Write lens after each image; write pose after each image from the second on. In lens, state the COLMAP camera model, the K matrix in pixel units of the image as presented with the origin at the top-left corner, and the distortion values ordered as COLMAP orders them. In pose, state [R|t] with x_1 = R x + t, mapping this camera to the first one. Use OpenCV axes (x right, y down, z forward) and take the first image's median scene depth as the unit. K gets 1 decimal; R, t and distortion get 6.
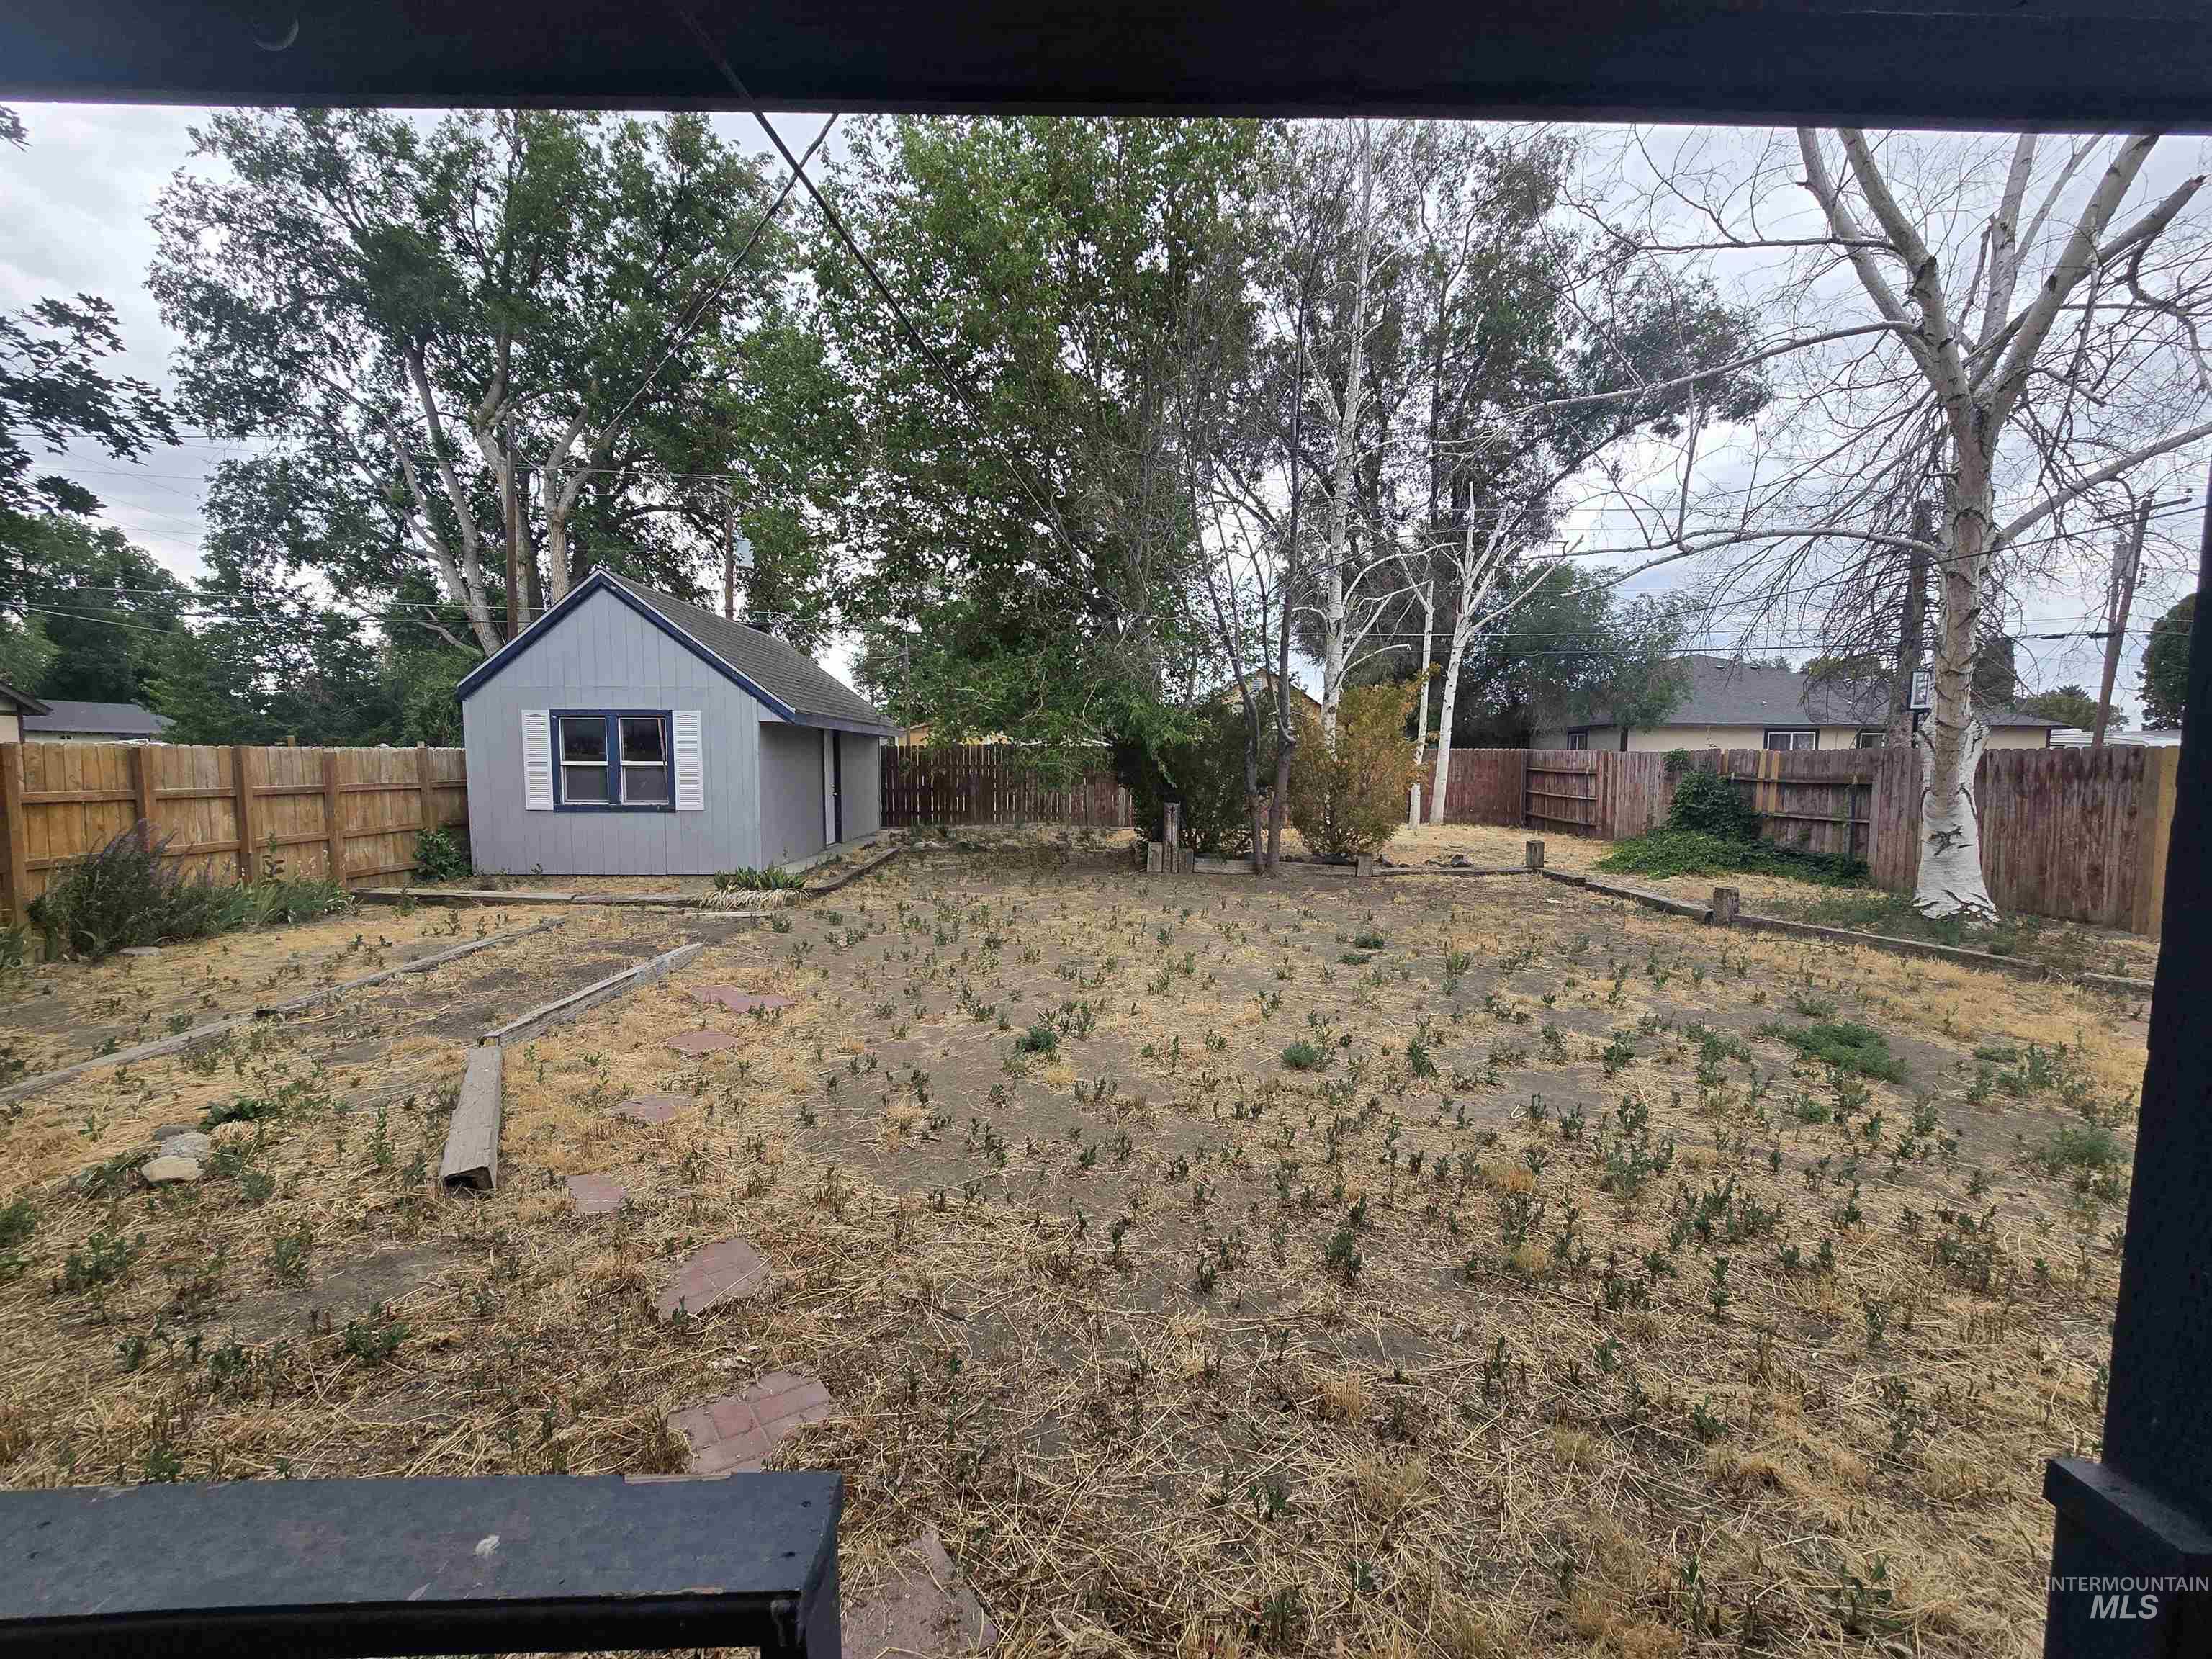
lens RADIAL K [[909.7, 0, 1106.6], [0, 909.7, 833.0], [0, 0, 1]] dist [-0.003745, 0.001262]
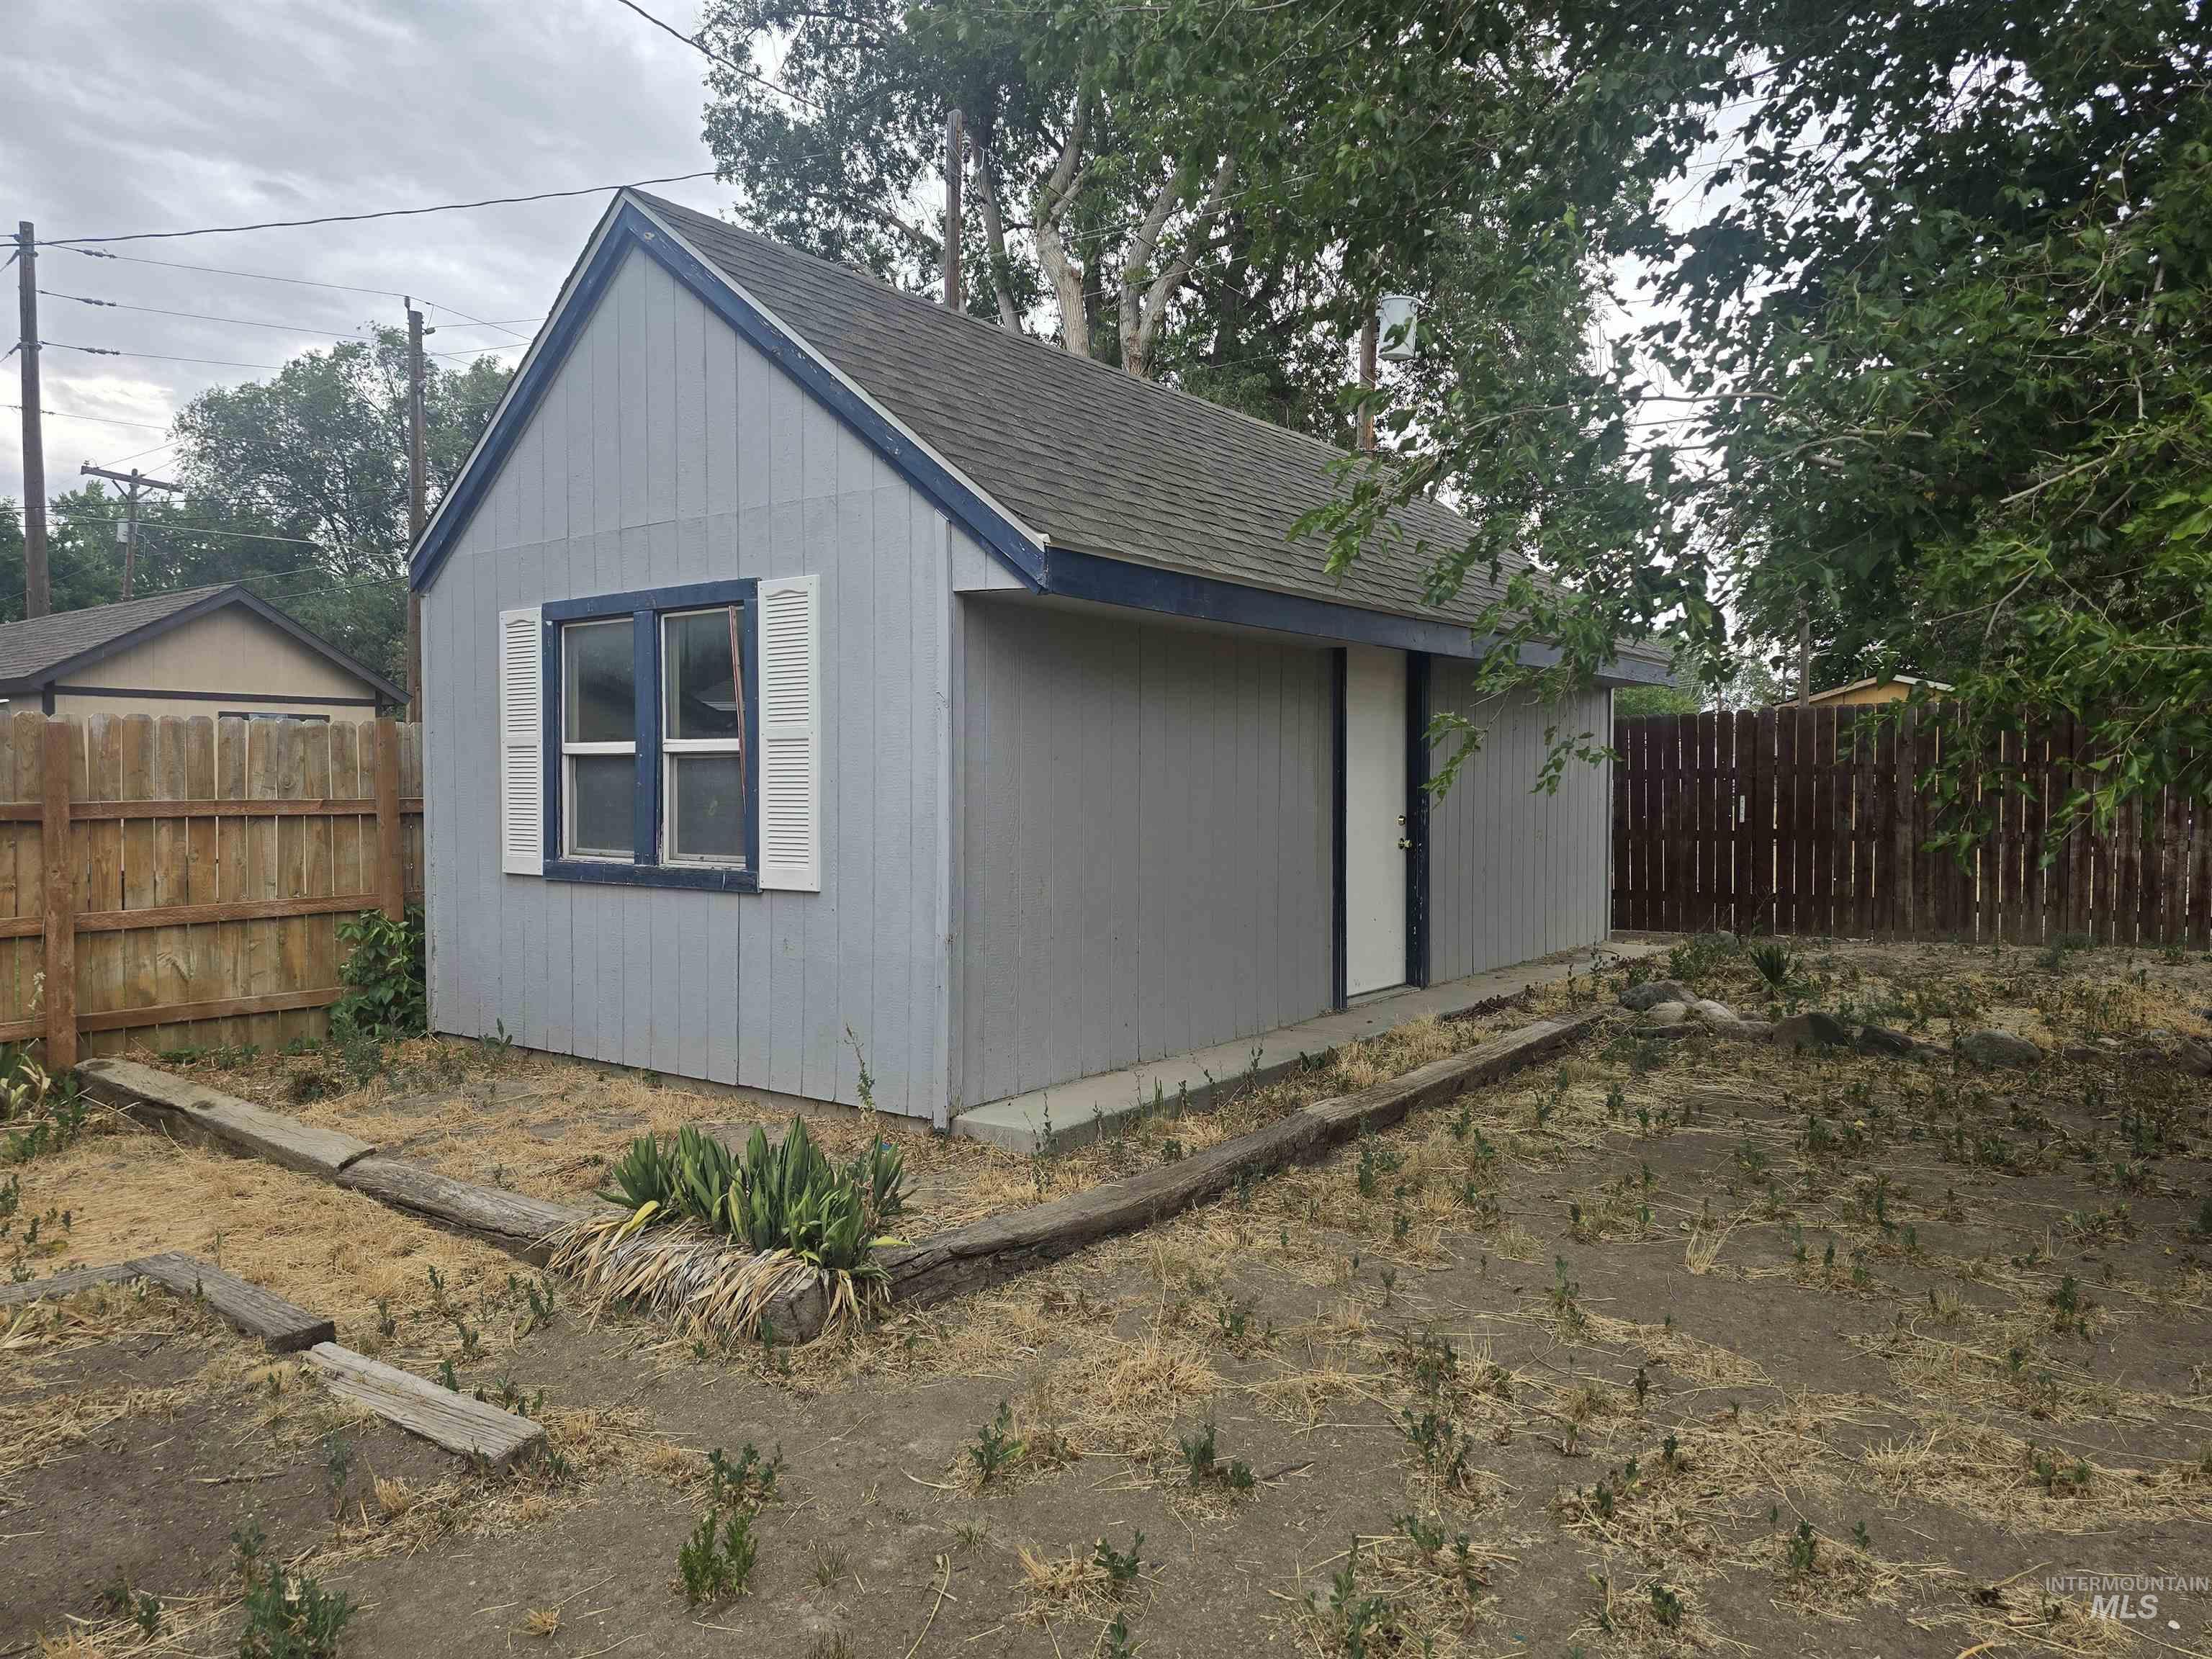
lens RADIAL K [[1500.5, 0, 1111.5], [0, 1500.5, 818.3], [0, 0, 1]] dist [0.026804, -0.007000]
pose [[0.780363, 0.010434, -0.625239, -0.043359], [-0.043793, 0.998318, -0.037998, -0.035033], [0.623791, 0.057033, 0.779508, 0.660991]]
